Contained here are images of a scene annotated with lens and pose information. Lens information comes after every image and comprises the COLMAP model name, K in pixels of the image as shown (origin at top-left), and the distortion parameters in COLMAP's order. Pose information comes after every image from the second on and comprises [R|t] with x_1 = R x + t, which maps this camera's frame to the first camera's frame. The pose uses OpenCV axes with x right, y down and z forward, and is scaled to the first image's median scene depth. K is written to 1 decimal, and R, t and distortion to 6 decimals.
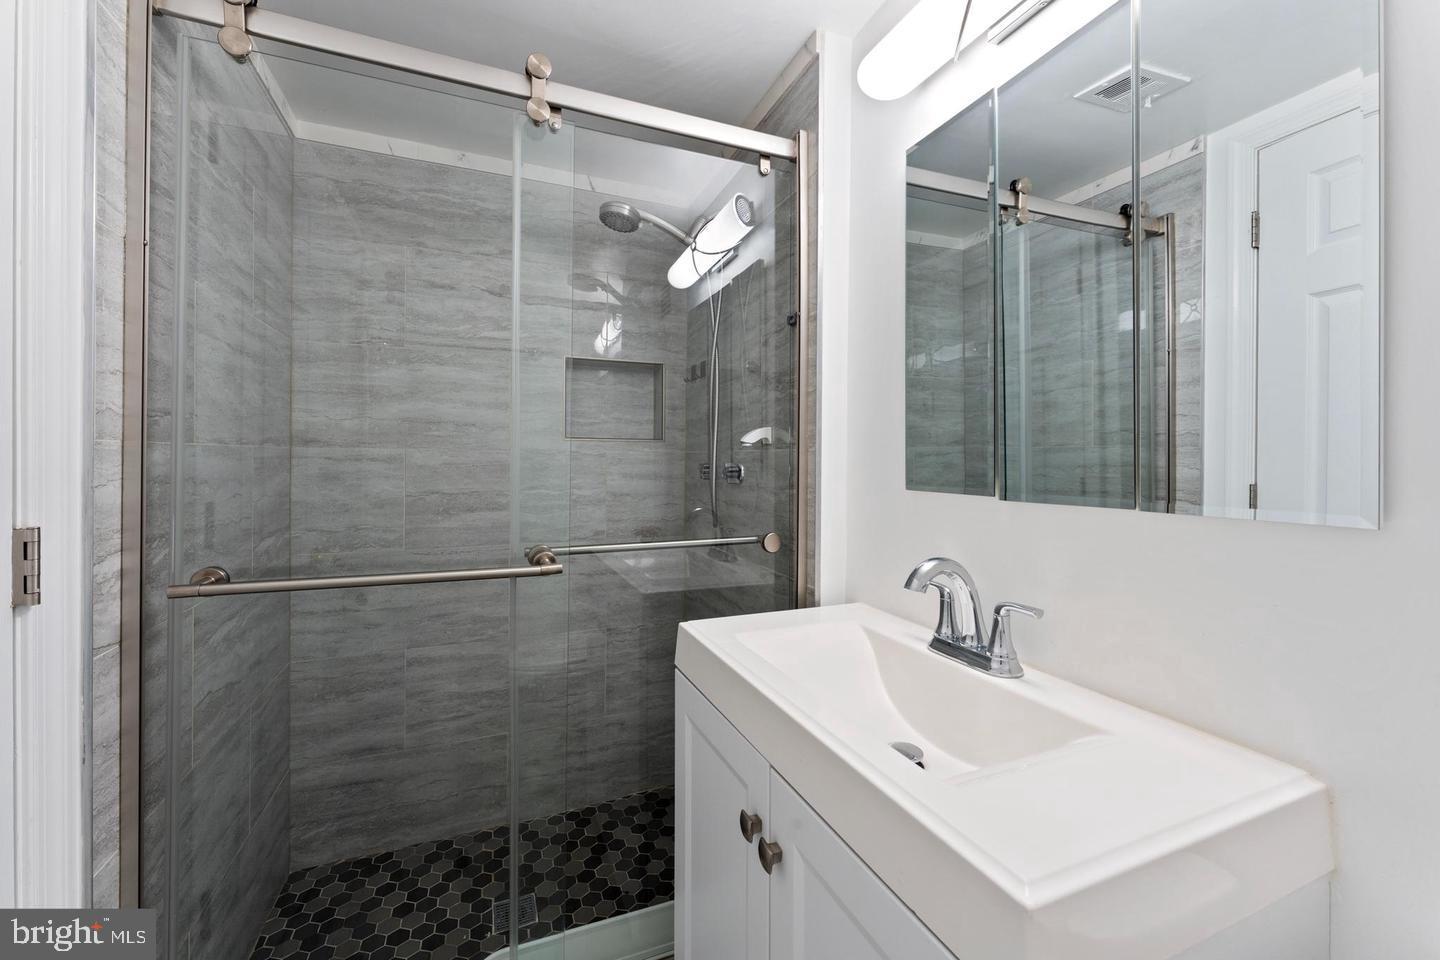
lens RADIAL K [[580.9, 0, 712.1], [0, 580.9, 459.2], [0, 0, 1]] dist [-0.000231, 0.000206]
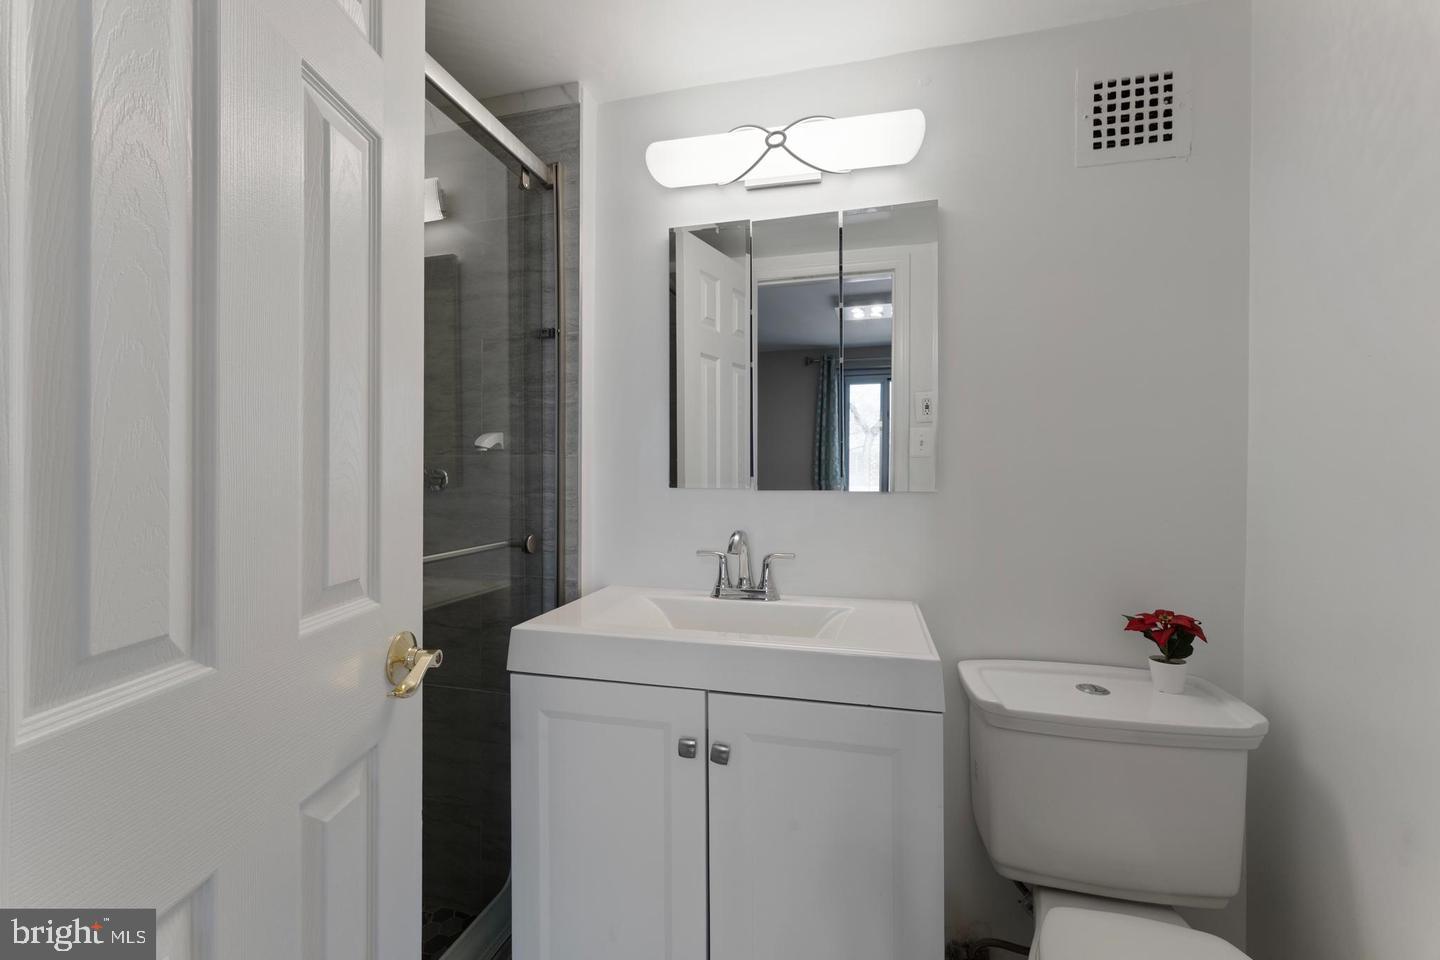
lens RADIAL K [[580.9, 0, 720.8], [0, 580.9, 474.5], [0, 0, 1]] dist [-0.000231, 0.000206]
pose [[0.584679, -0.004058, 0.811254, -0.557566], [-0.003219, 0.999968, 0.007321, 0.009626], [-0.811258, -0.006892, 0.584647, 0.115594]]
